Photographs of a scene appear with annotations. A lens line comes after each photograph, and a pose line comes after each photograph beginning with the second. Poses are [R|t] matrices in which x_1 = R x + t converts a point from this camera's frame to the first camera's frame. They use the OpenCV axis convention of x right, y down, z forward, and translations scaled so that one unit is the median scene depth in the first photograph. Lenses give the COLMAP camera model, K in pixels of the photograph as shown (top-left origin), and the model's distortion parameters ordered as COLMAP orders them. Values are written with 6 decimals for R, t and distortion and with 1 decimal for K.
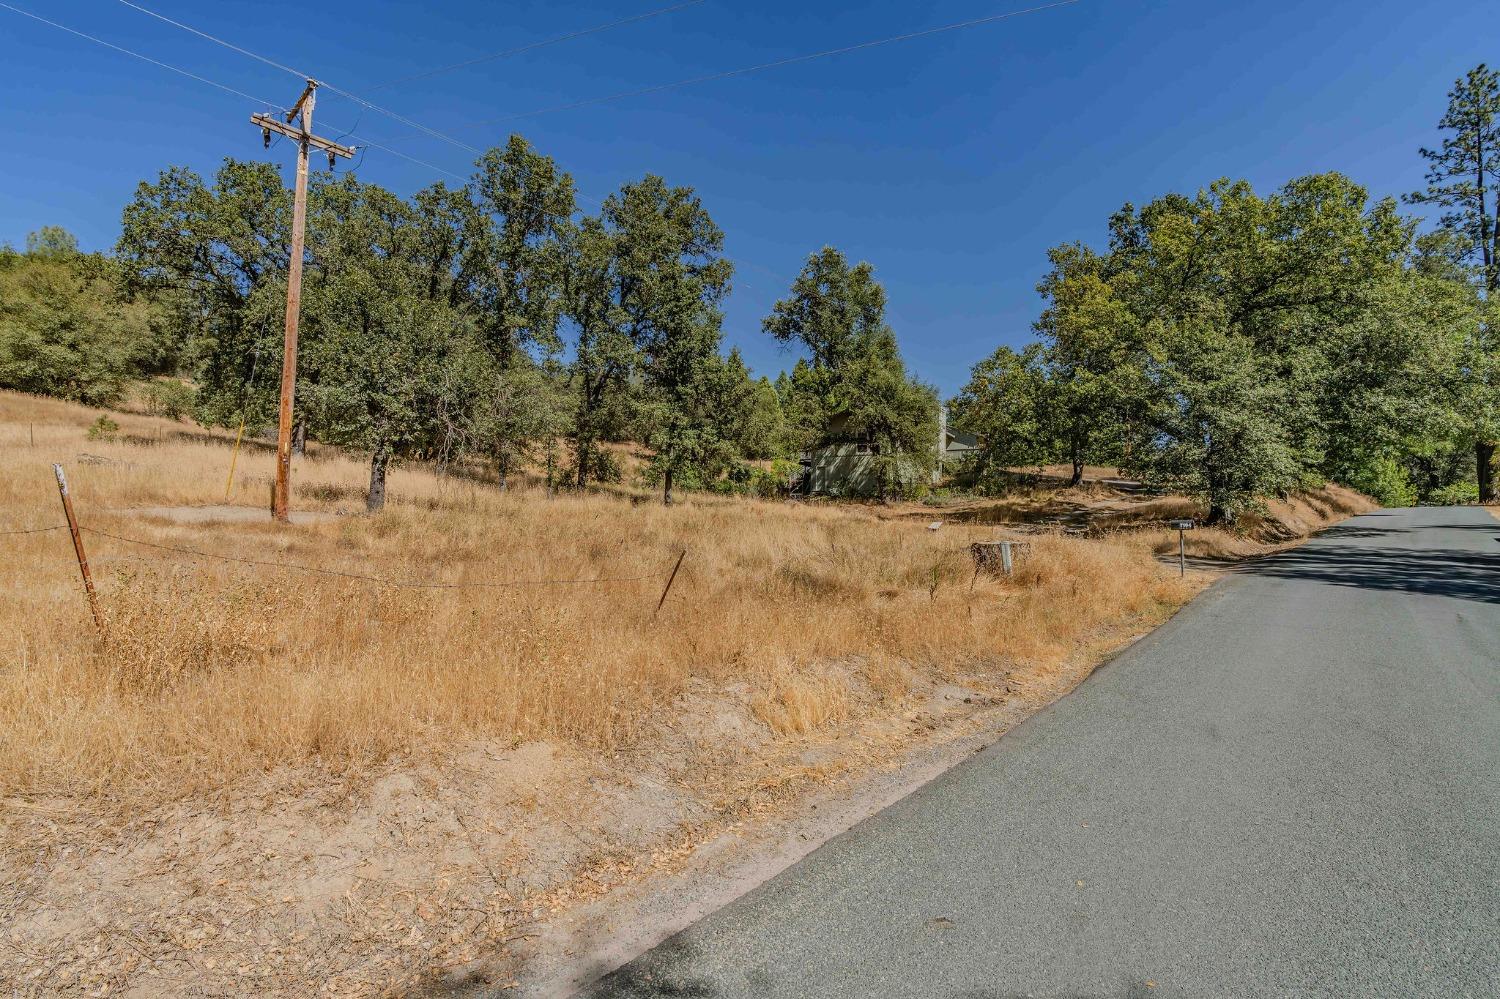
lens RADIAL K [[677.0, 0, 736.5], [0, 677.0, 503.5], [0, 0, 1]] dist [-0.007284, 0.000862]
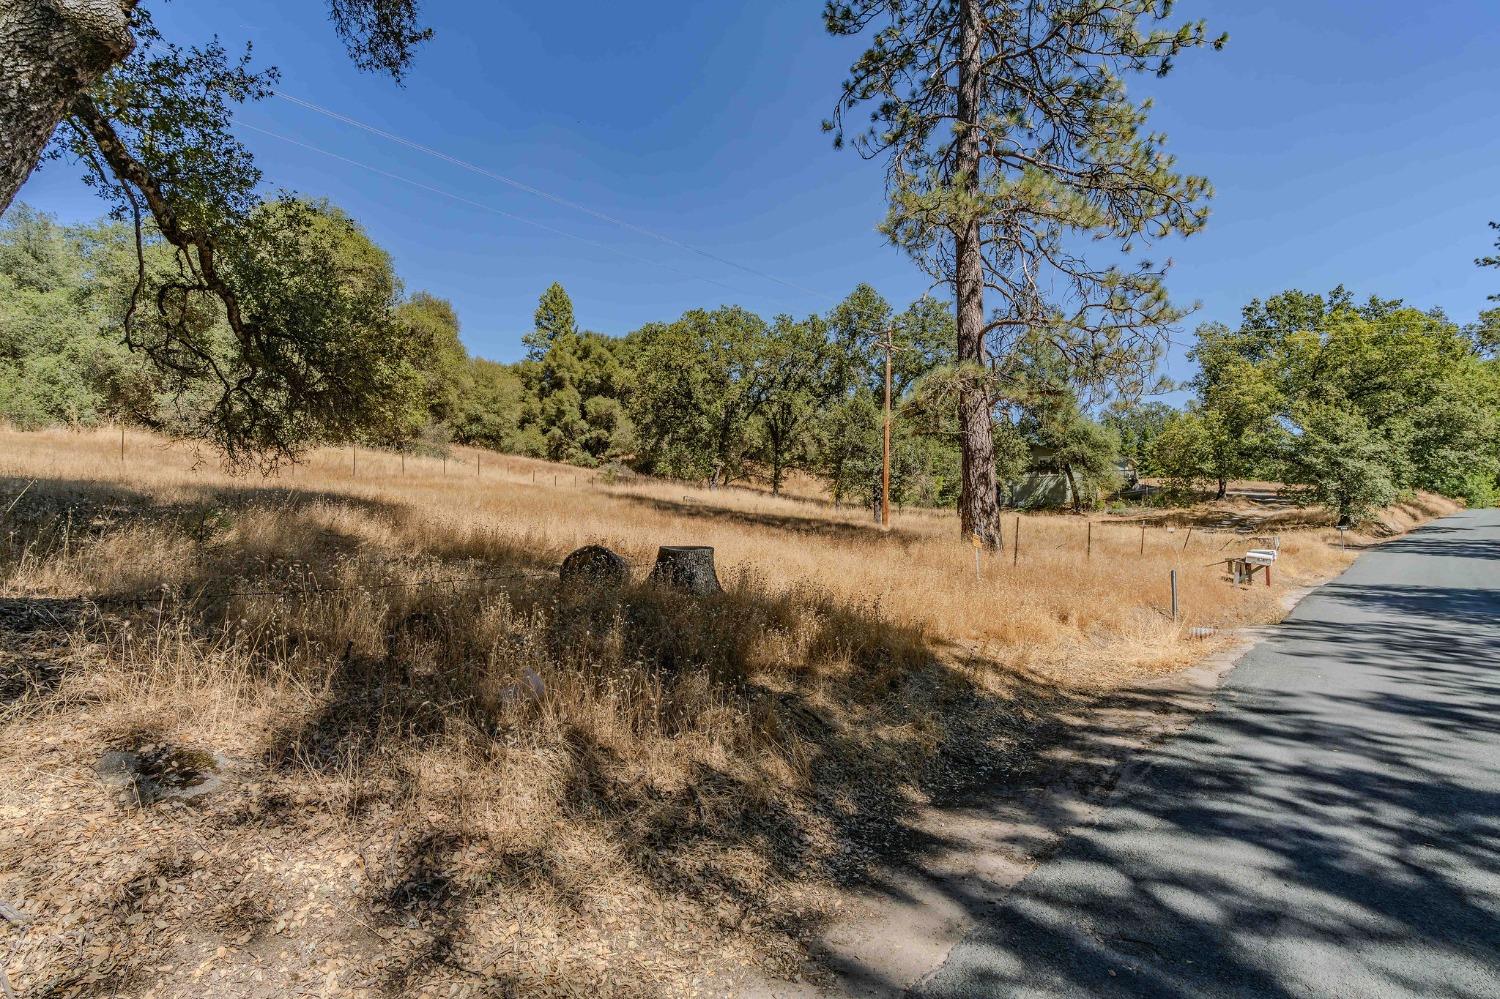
lens RADIAL K [[663.3, 0, 750.8], [0, 663.3, 494.4], [0, 0, 1]] dist [-0.001446, 0.000593]
pose [[0.997391, -0.016253, -0.070342, -0.619412], [0.014822, 0.999674, -0.020812, -0.035183], [0.070657, 0.019715, 0.997306, -0.716315]]
